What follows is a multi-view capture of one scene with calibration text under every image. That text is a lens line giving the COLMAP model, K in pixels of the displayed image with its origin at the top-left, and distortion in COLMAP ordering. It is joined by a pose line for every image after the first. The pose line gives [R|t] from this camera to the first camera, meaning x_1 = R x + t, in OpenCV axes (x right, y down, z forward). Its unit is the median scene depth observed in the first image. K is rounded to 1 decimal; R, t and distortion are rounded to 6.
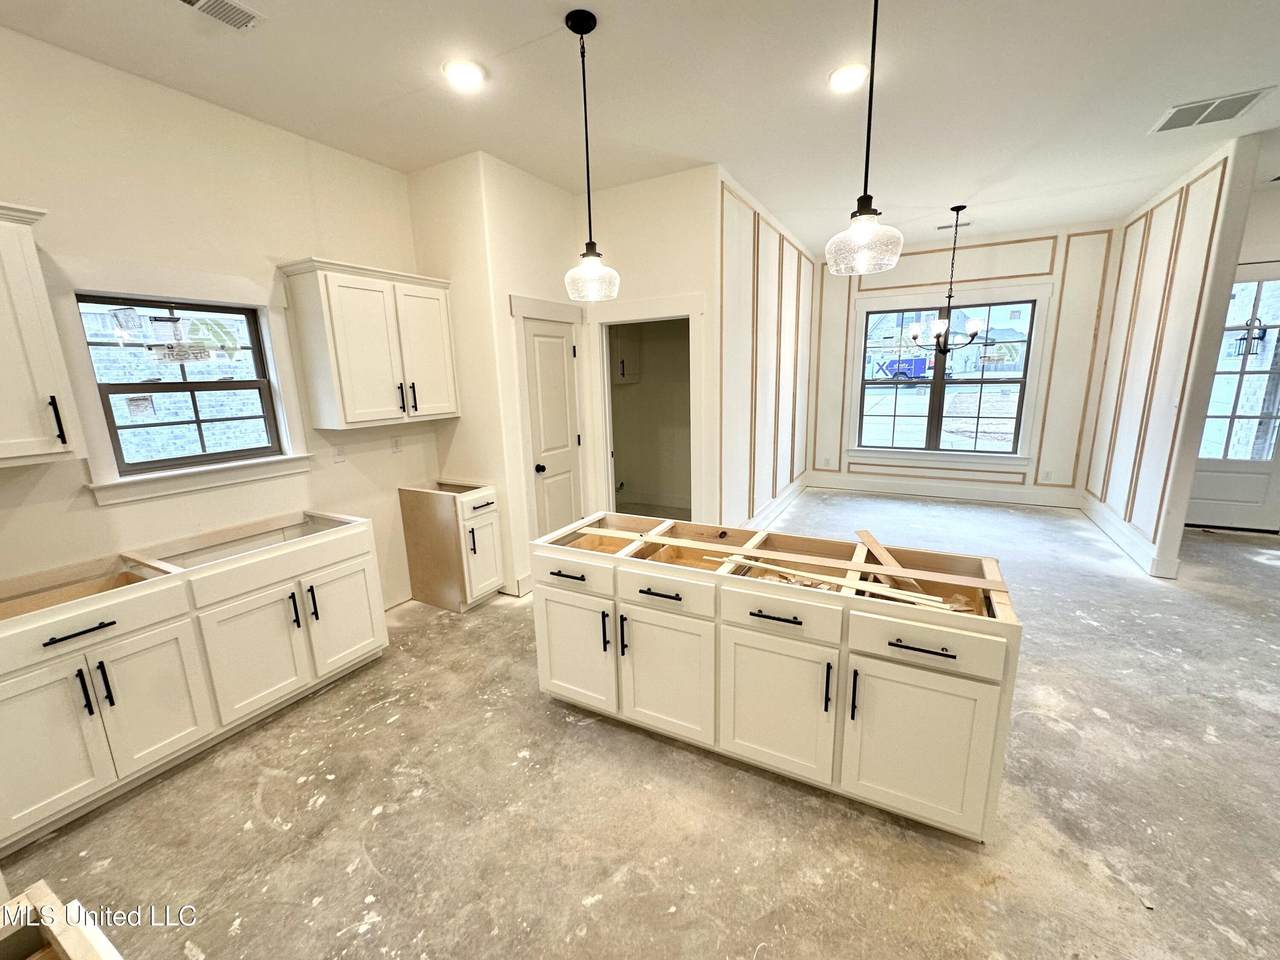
lens RADIAL K [[512.7, 0, 641.8], [0, 512.7, 476.6], [0, 0, 1]] dist [-0.001318, 0.000140]
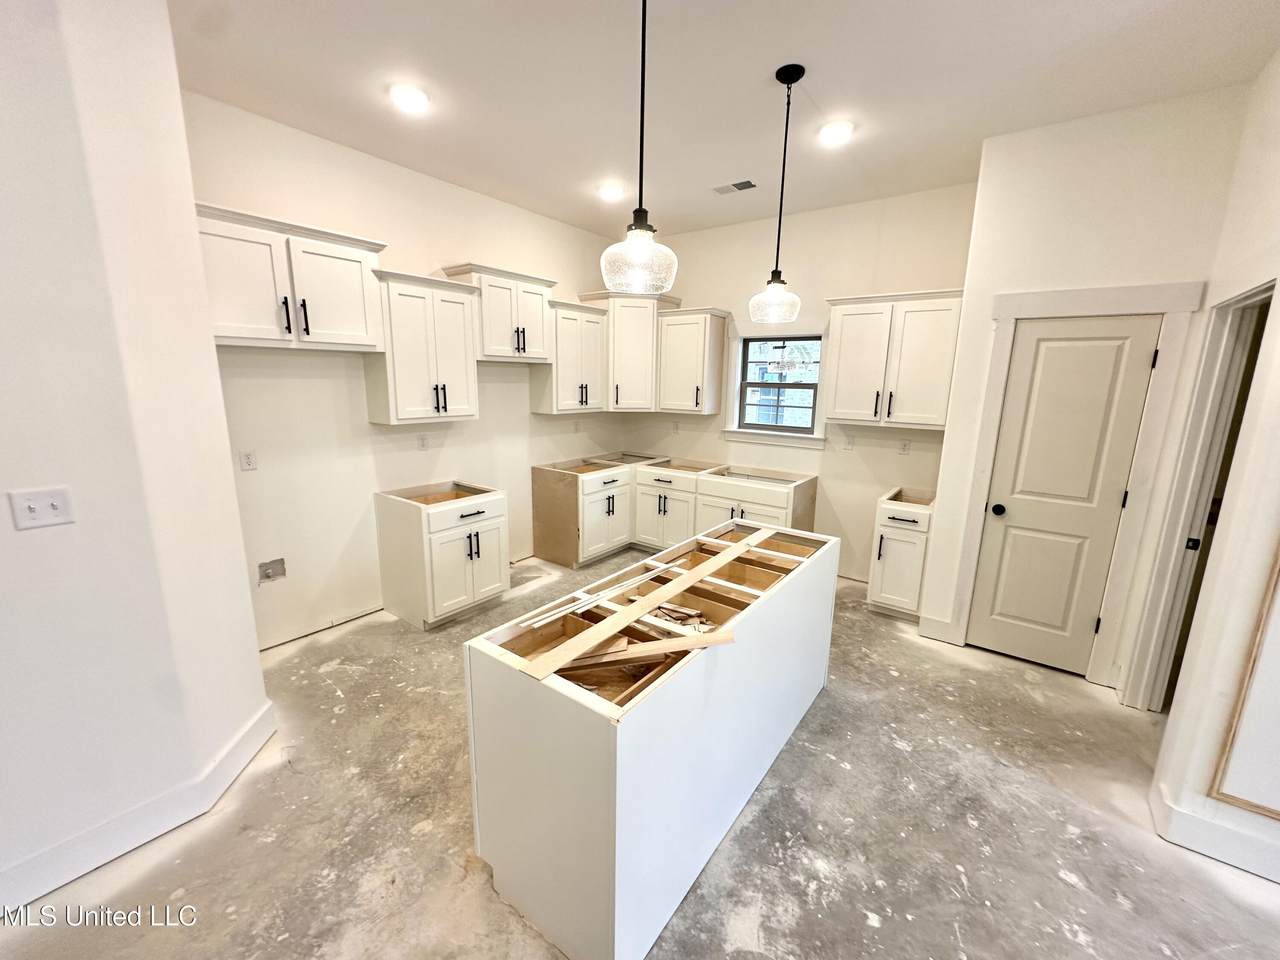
lens RADIAL K [[512.7, 0, 641.3], [0, 512.7, 483.2], [0, 0, 1]] dist [-0.001318, 0.000140]
pose [[-0.143575, 0.225901, -0.963512, 0.877557], [-0.209810, 0.944519, 0.252712, -0.193798], [0.967143, 0.238438, -0.088213, 0.741385]]
